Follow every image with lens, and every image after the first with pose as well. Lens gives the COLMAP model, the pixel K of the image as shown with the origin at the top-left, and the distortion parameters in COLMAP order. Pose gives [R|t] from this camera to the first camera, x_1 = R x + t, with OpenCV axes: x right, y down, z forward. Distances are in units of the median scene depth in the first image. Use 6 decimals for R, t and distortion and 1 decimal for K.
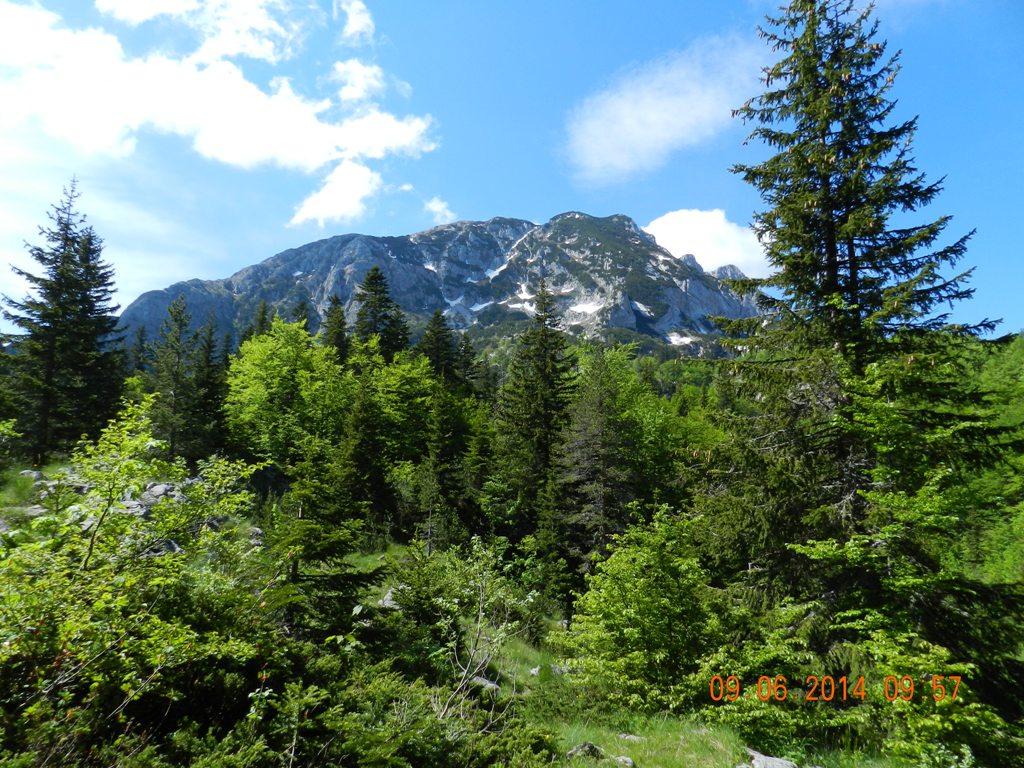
lens RADIAL K [[686.9, 0, 511.4], [0, 686.9, 382.9], [0, 0, 1]] dist [0.004693, 0.002596]
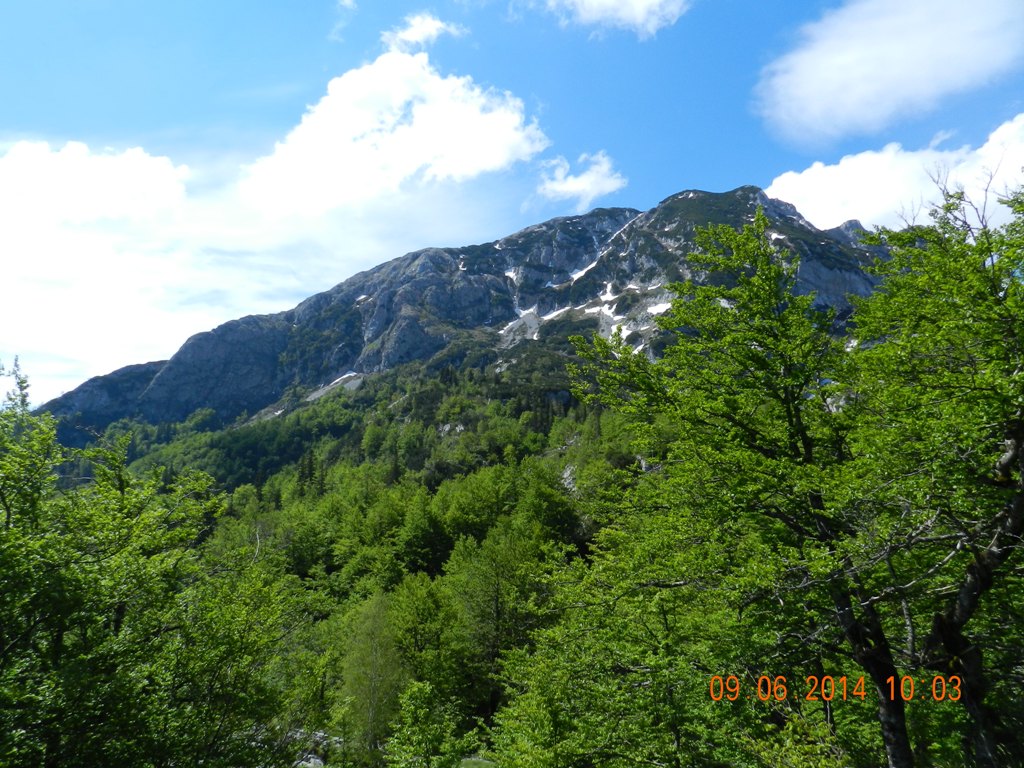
lens RADIAL K [[686.9, 0, 510.4], [0, 686.9, 385.4], [0, 0, 1]] dist [0.004693, 0.002596]
pose [[0.945873, -0.042331, -0.321763, 0.174940], [0.050636, 0.998564, 0.017482, -0.032621], [0.320561, -0.032829, 0.946659, 0.105010]]
